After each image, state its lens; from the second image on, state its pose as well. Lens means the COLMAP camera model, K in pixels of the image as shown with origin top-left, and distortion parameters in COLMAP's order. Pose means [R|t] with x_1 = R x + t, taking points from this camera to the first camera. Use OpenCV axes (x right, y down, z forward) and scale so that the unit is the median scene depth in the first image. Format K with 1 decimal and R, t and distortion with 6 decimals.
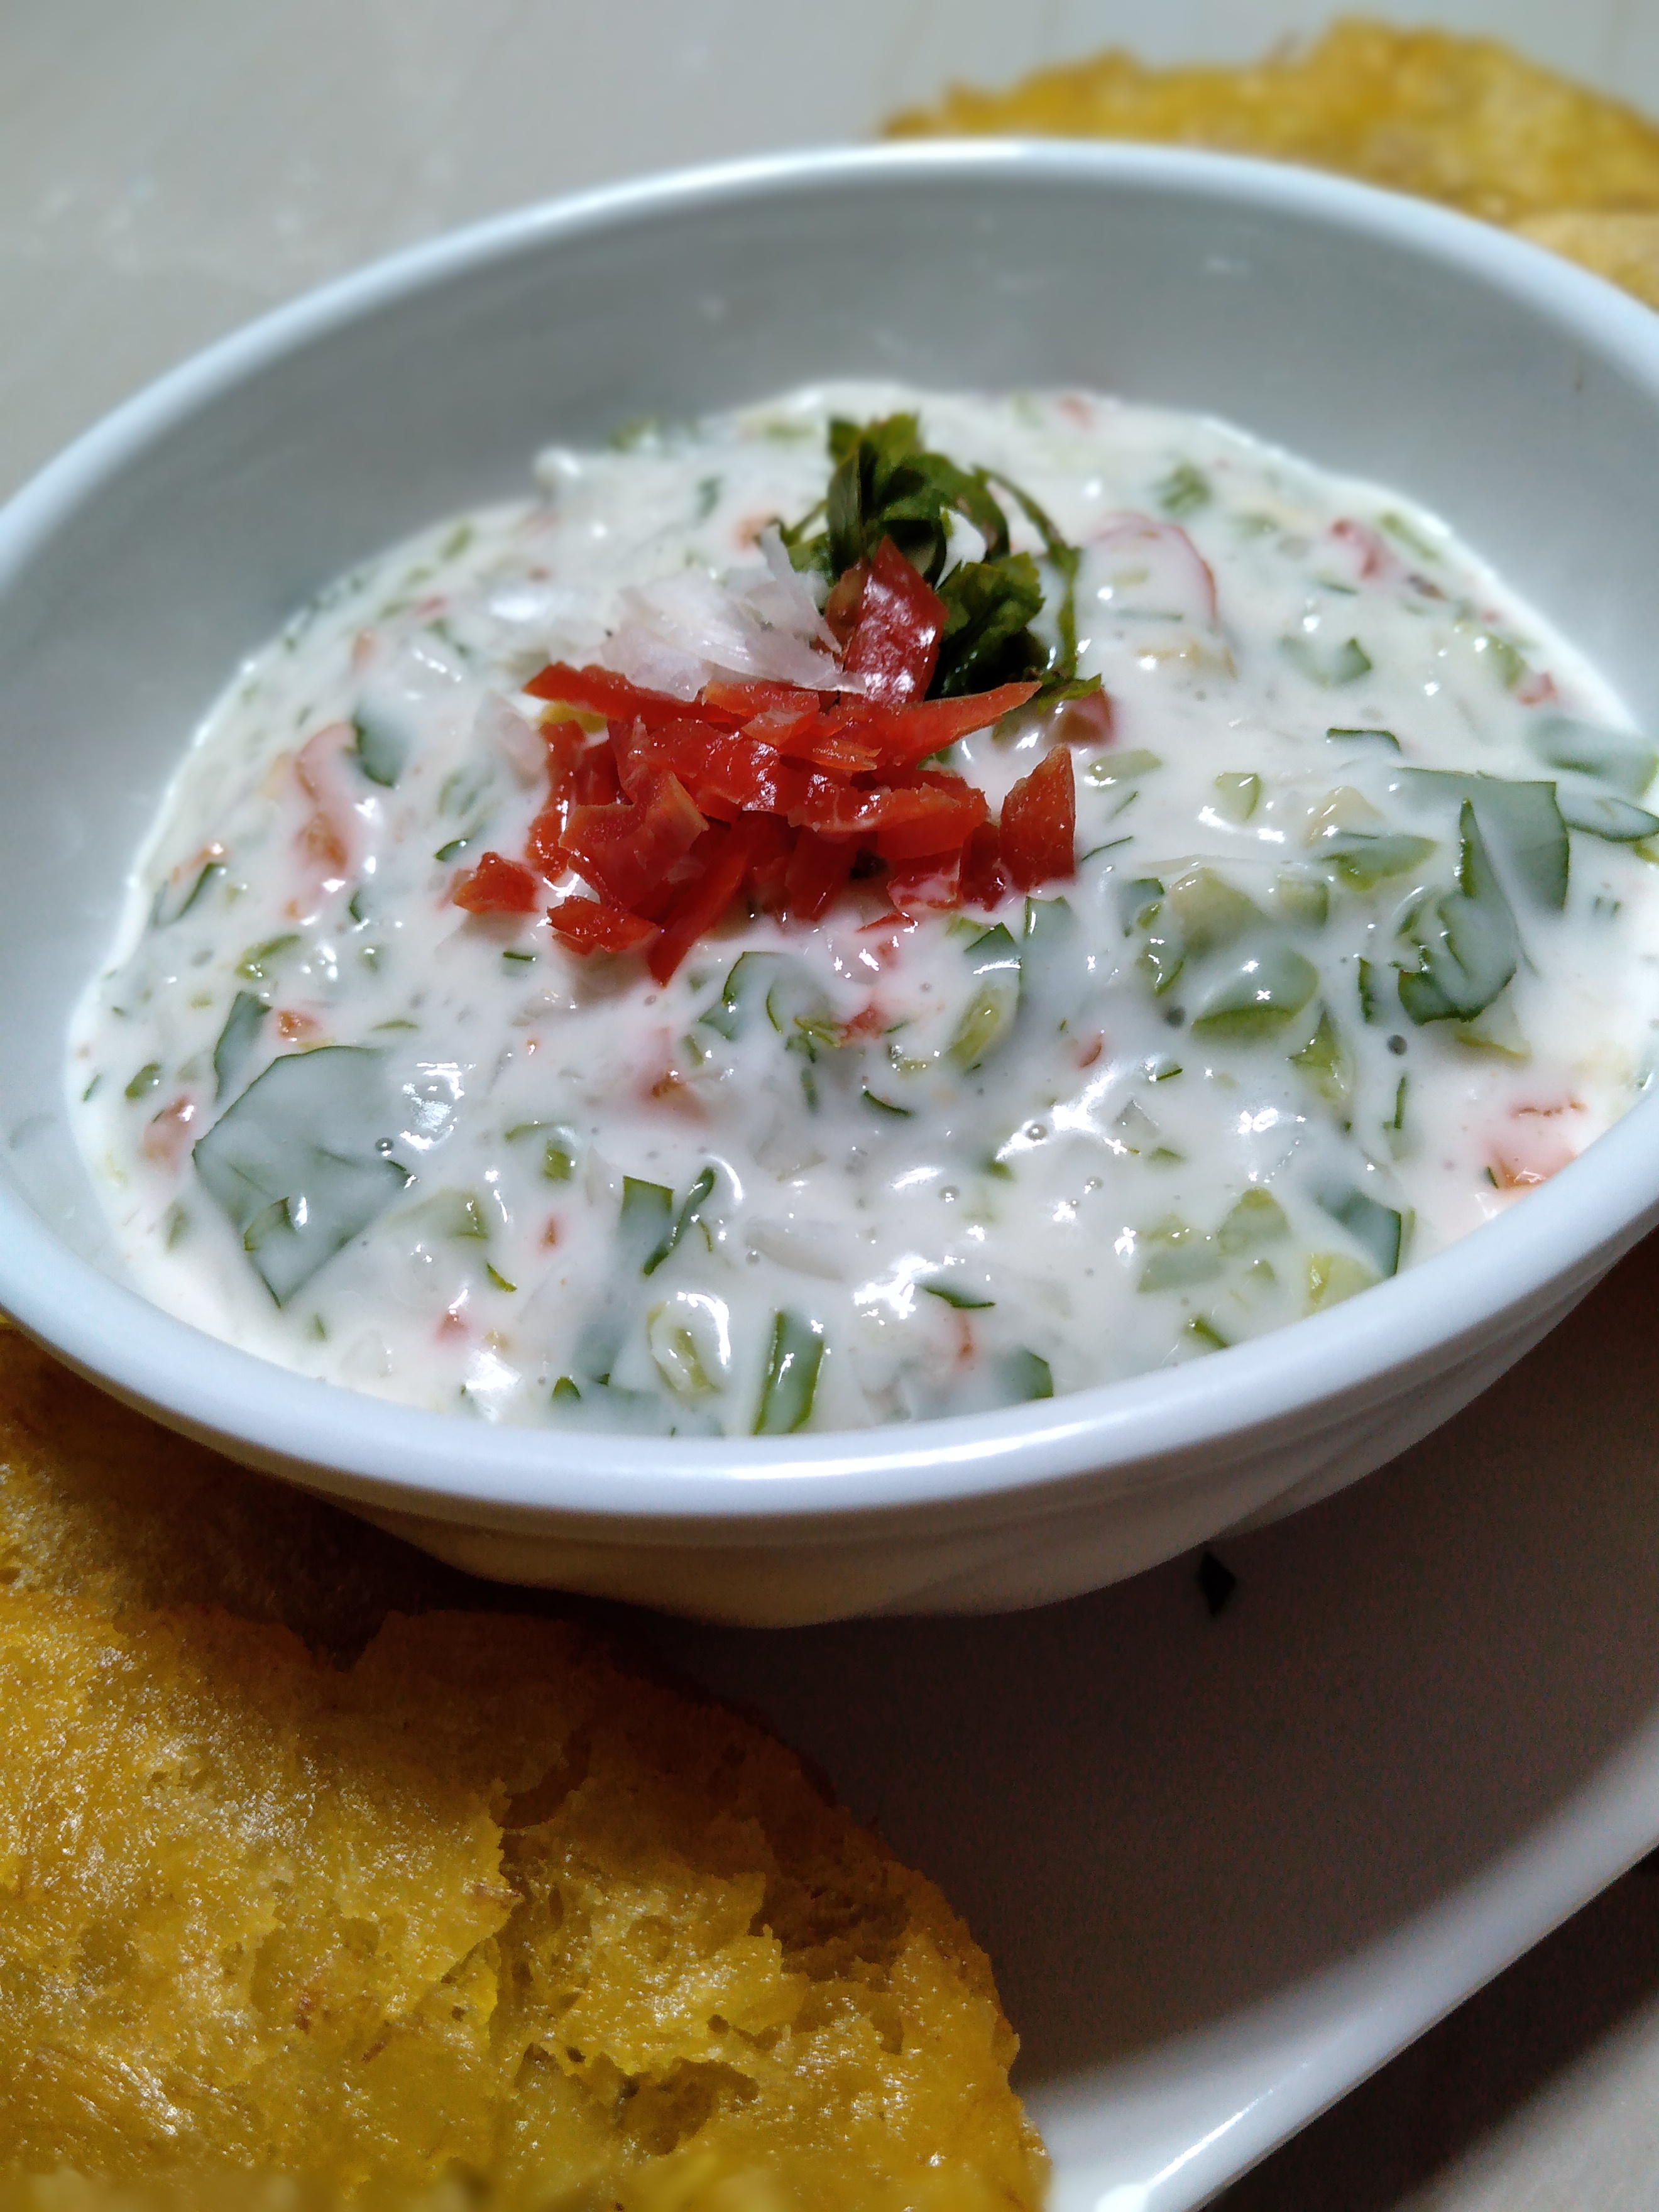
lens RADIAL K [[2138.7, 0, 832.4], [0, 2138.7, 1029.4], [0, 0, 1]] dist [0.070071, -0.197320]
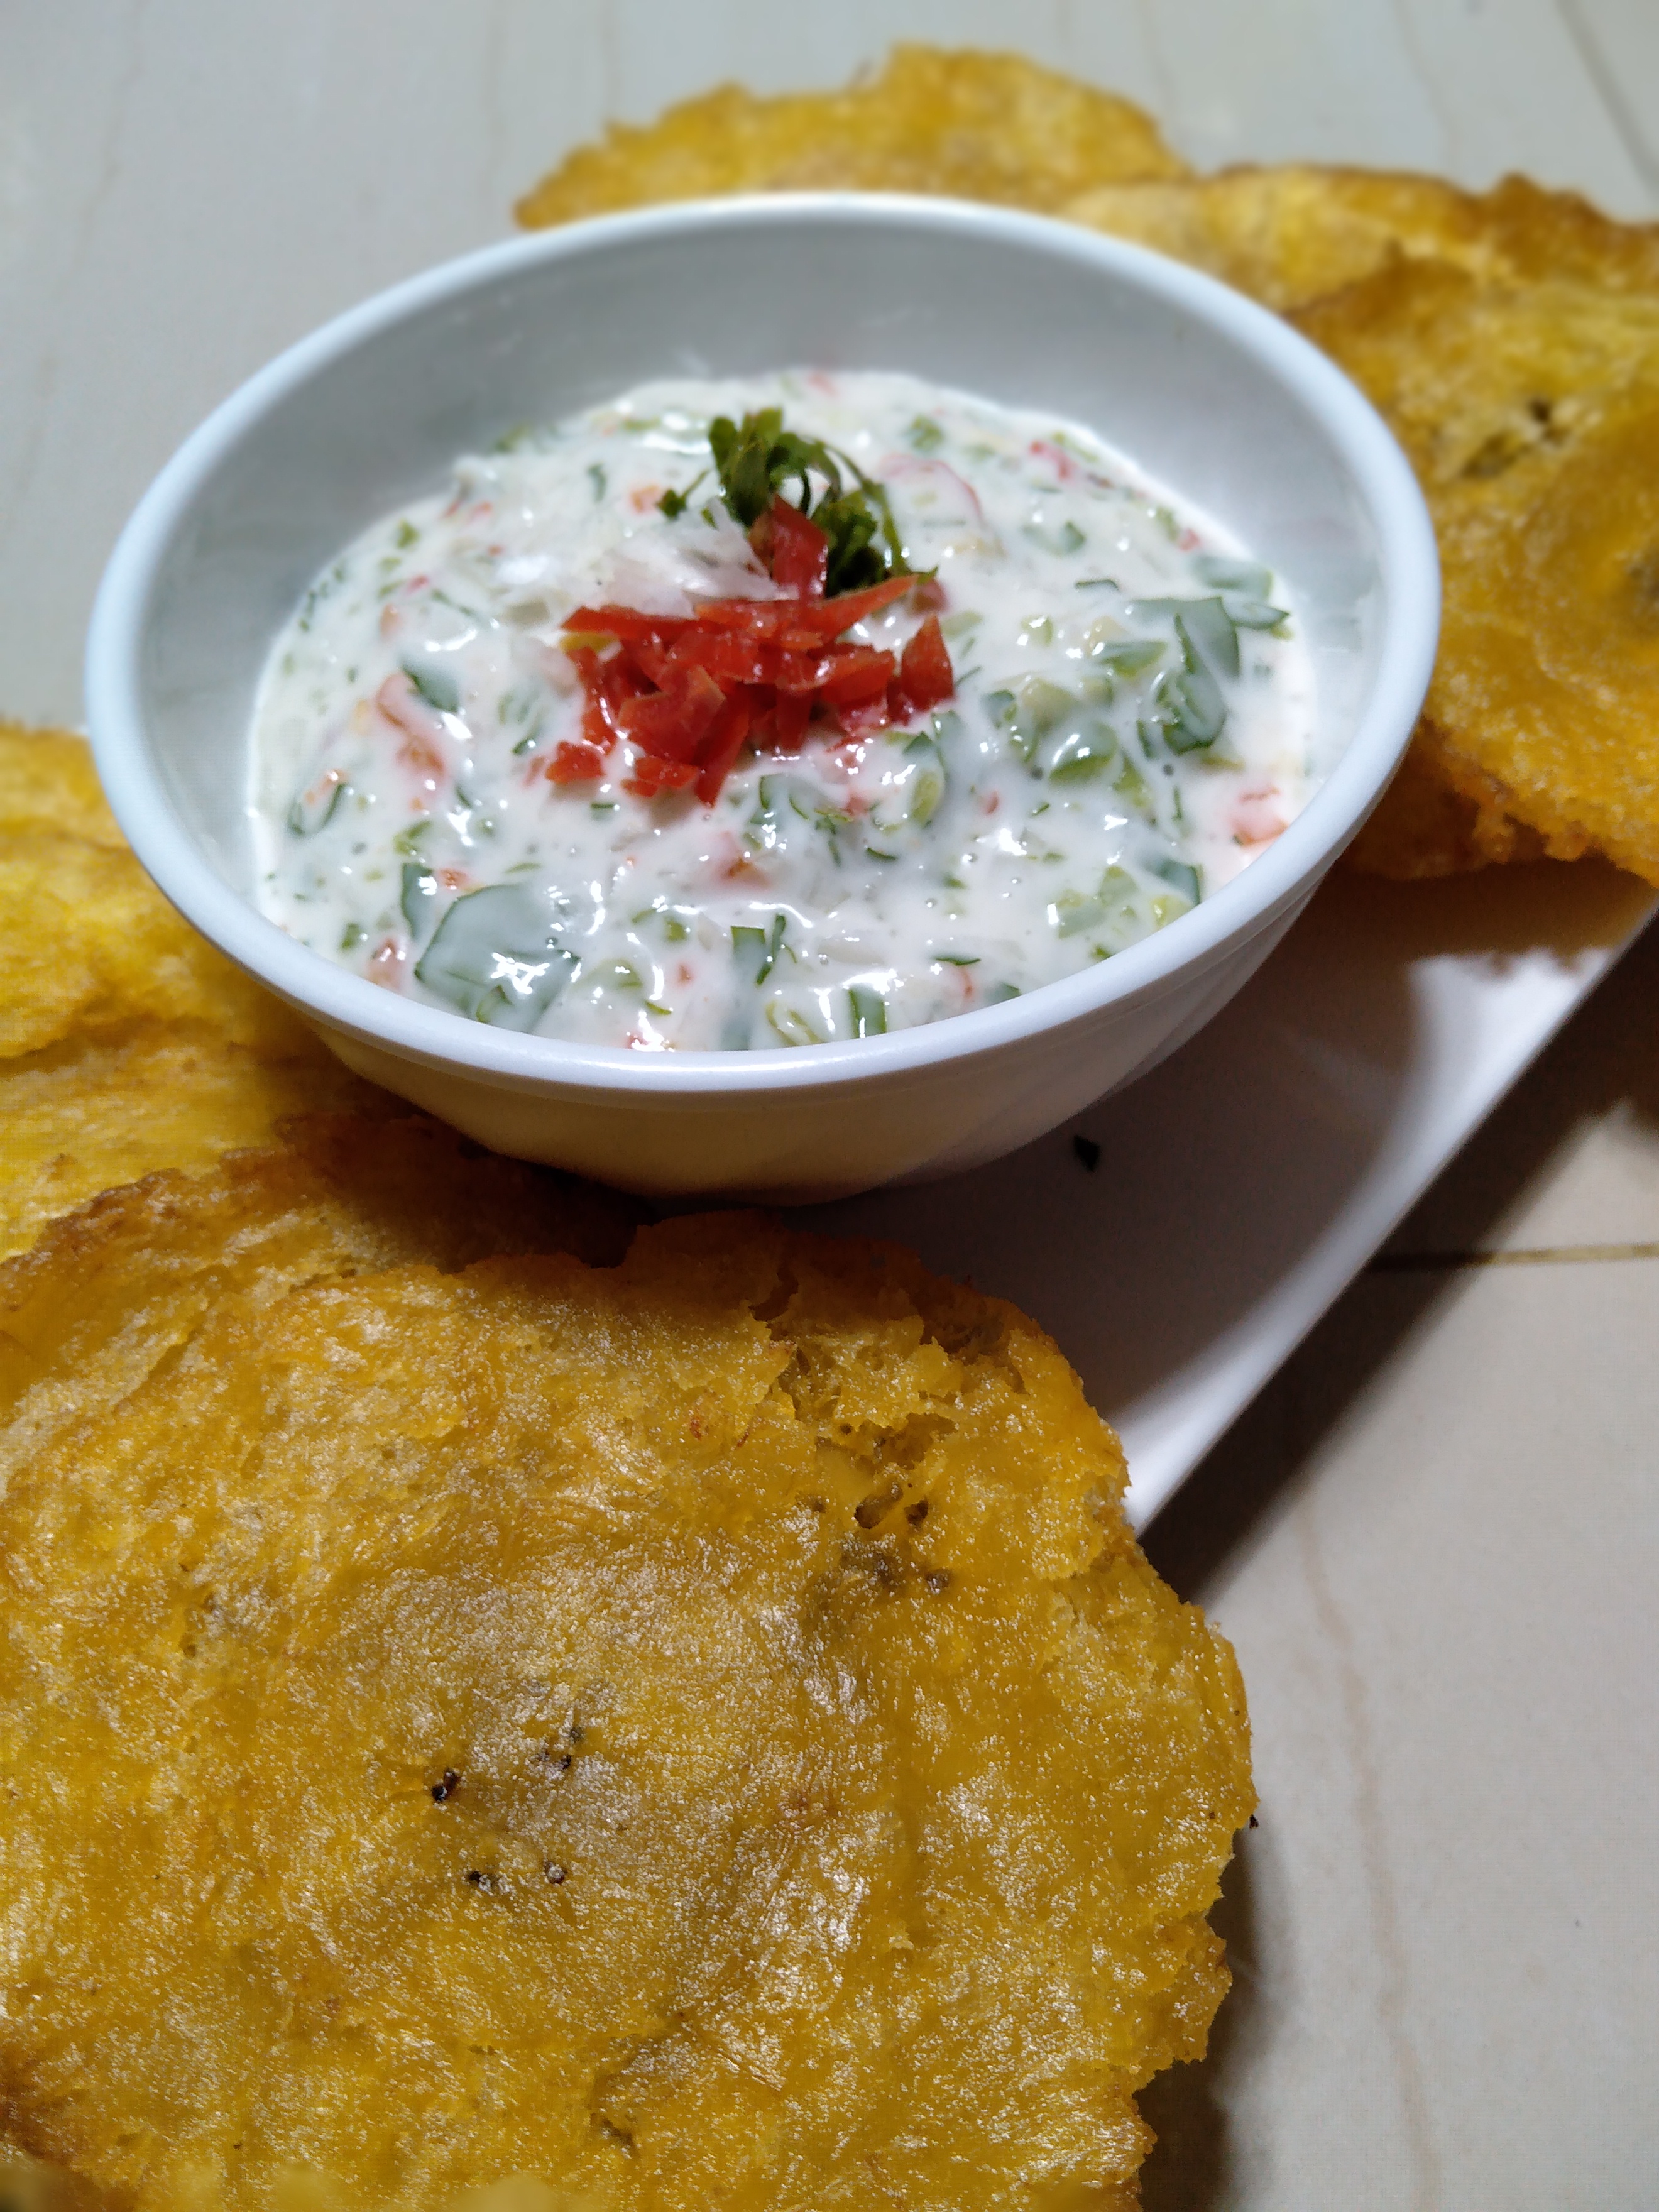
lens RADIAL K [[2138.7, 0, 832.4], [0, 2138.7, 1029.4], [0, 0, 1]] dist [0.070071, -0.197320]
pose [[0.957778, -0.179394, 0.224673, -0.367360], [0.171004, 0.983653, 0.056428, 0.063561], [-0.231124, -0.015626, 0.972799, -0.498264]]
